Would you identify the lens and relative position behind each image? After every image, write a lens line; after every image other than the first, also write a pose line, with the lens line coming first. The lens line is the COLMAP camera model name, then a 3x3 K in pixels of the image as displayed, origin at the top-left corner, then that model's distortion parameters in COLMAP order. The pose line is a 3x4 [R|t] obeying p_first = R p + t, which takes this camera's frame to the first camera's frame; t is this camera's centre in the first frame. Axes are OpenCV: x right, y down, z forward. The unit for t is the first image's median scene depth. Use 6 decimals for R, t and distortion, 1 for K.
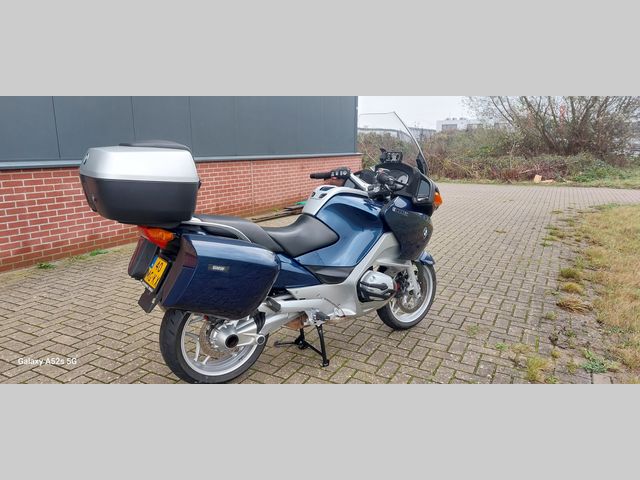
lens RADIAL K [[457.9, 0, 317.7], [0, 457.9, 241.6], [0, 0, 1]] dist [0.072621, -0.069516]
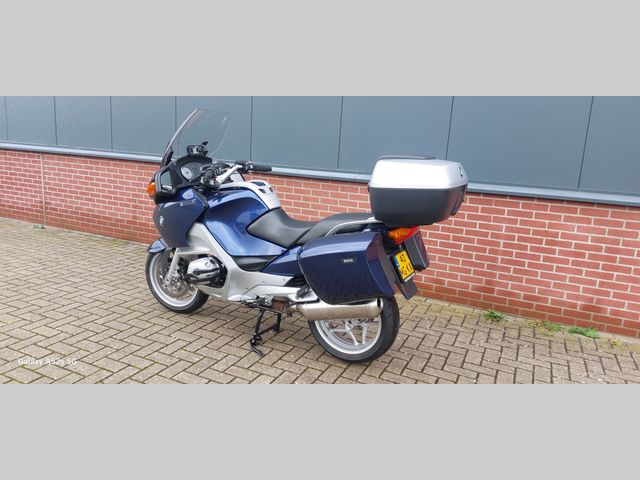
lens RADIAL K [[457.9, 0, 318.4], [0, 457.9, 227.2], [0, 0, 1]] dist [0.072621, -0.069516]
pose [[0.038978, 0.184722, -0.982018, 0.201350], [-0.255105, 0.952037, 0.168957, -0.199372], [0.966127, 0.243932, 0.084233, 0.806153]]
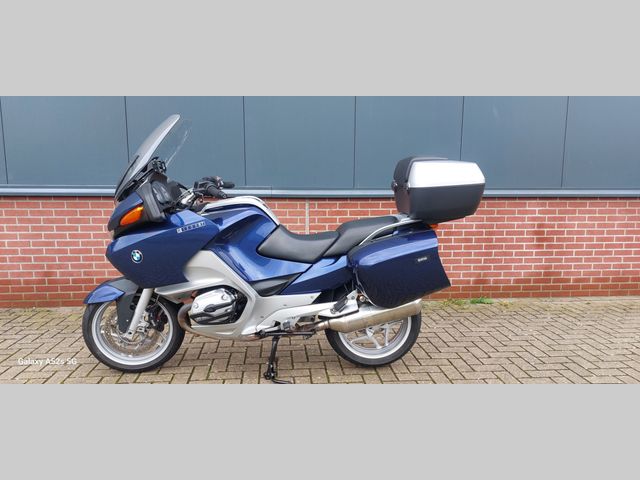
lens RADIAL K [[457.9, 0, 312.6], [0, 457.9, 237.3], [0, 0, 1]] dist [0.072621, -0.069516]
pose [[0.547385, 0.115404, -0.828886, 0.044048], [-0.176444, 0.984097, 0.020493, -0.077016], [0.818069, 0.135034, 0.559043, 0.419108]]
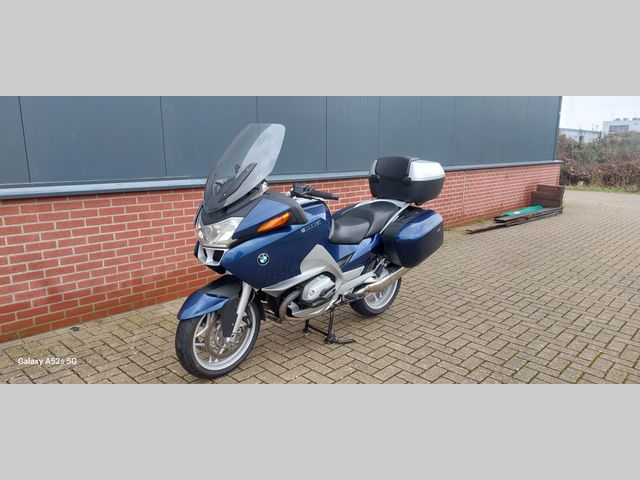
lens RADIAL K [[457.9, 0, 324.3], [0, 457.9, 237.7], [0, 0, 1]] dist [0.072621, -0.069516]
pose [[0.966254, 0.058208, -0.250927, -0.390913], [-0.060816, 0.998145, -0.002645, -0.024984], [0.250308, 0.017816, 0.968002, -0.066152]]
